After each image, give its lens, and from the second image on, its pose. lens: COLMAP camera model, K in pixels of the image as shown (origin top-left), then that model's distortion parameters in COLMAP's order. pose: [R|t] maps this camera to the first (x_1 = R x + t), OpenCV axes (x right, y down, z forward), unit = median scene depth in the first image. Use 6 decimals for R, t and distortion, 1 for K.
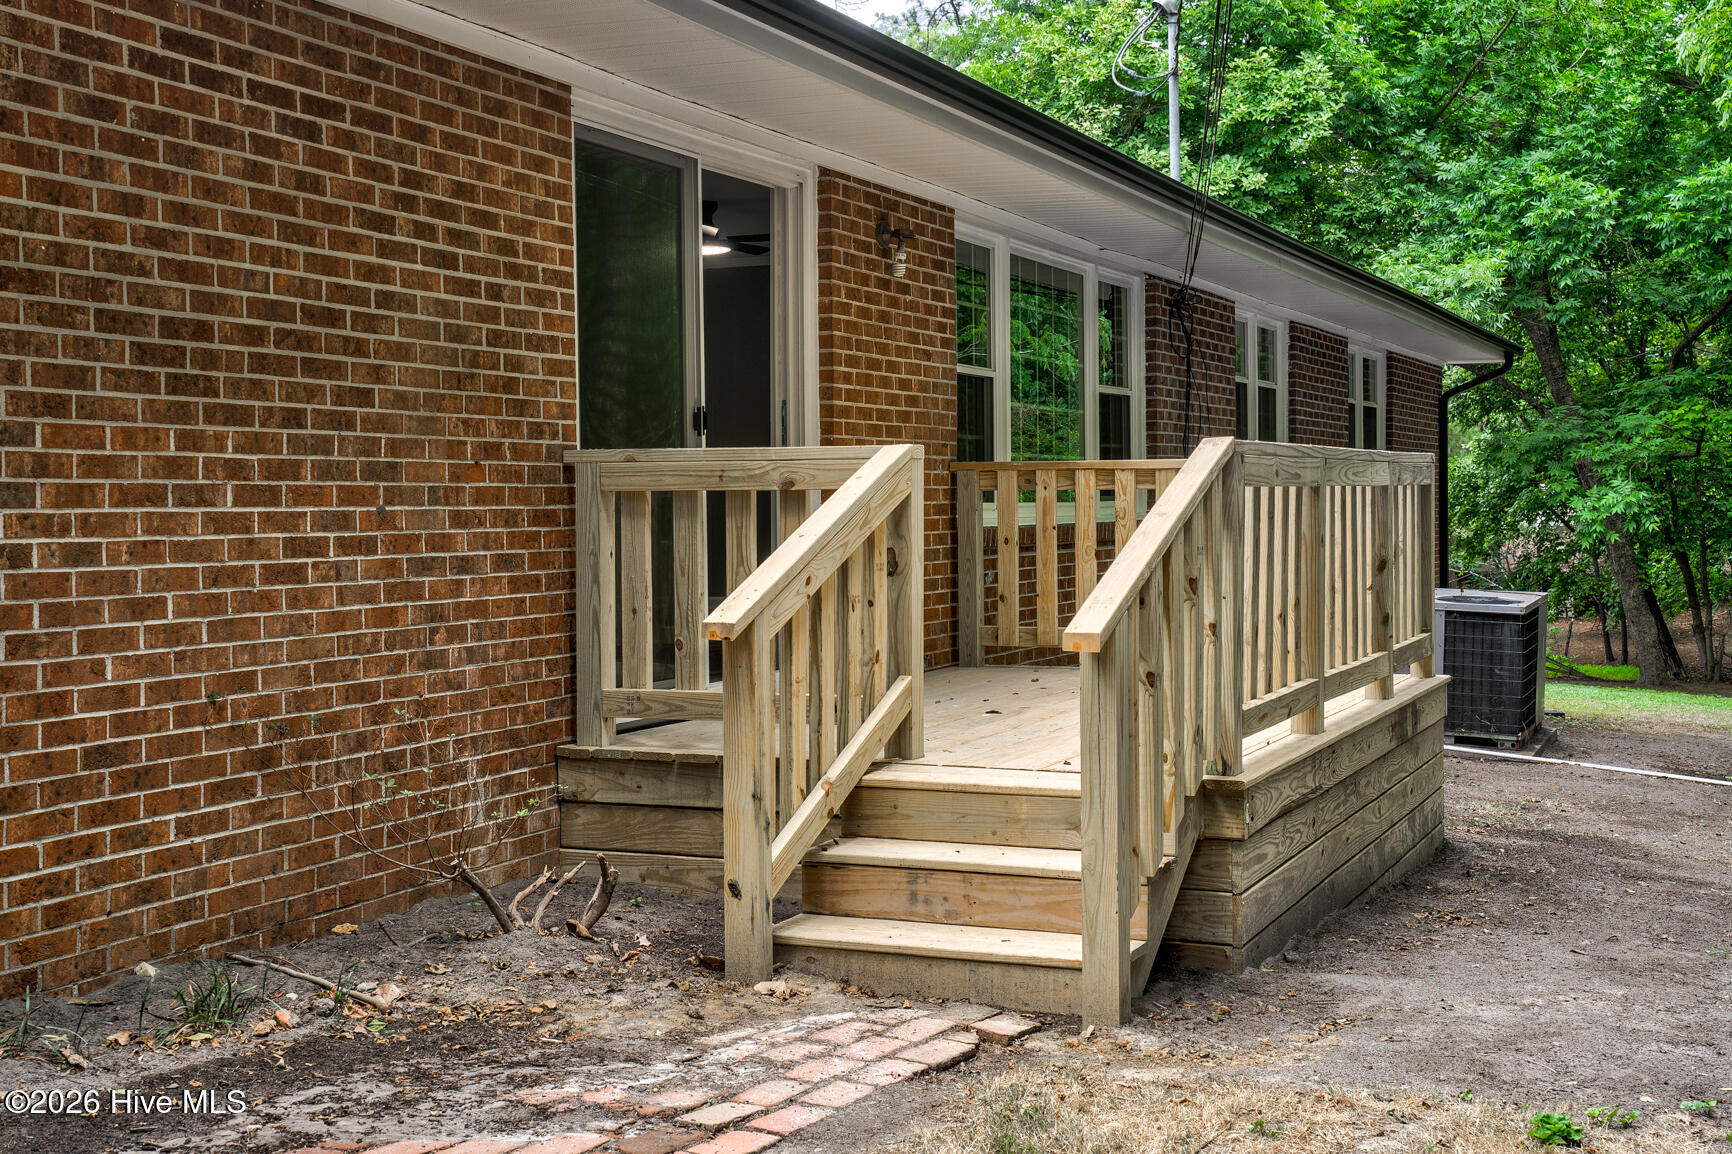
lens RADIAL K [[2131.6, 0, 866.3], [0, 2131.6, 548.5], [0, 0, 1]] dist [0.125514, -0.526919]
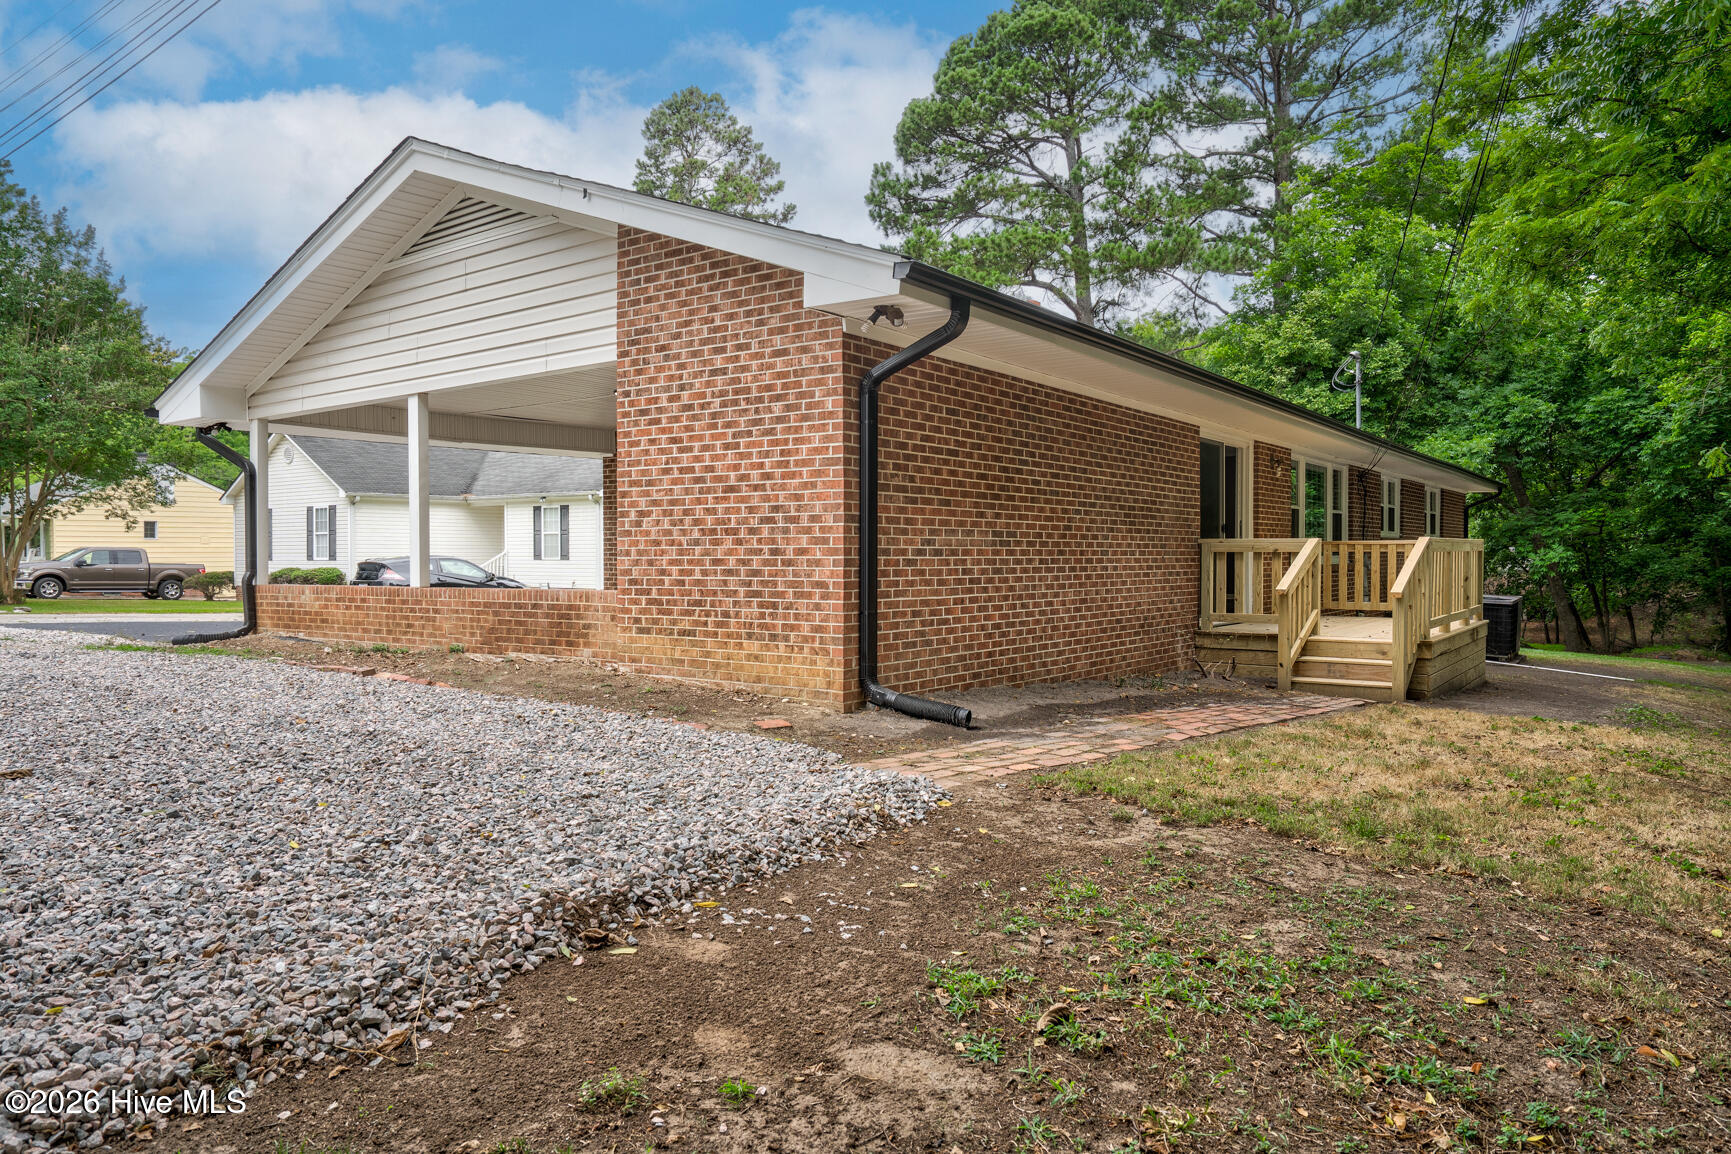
lens RADIAL K [[1113.5, 0, 865.5], [0, 1113.5, 577.0], [0, 0, 1]] dist [-0.002512, -0.000320]
pose [[0.976462, 0.010898, -0.215416, -0.058128], [-0.011112, 0.999938, 0.000219, 0.003577], [0.215405, 0.002180, 0.976522, -0.163130]]
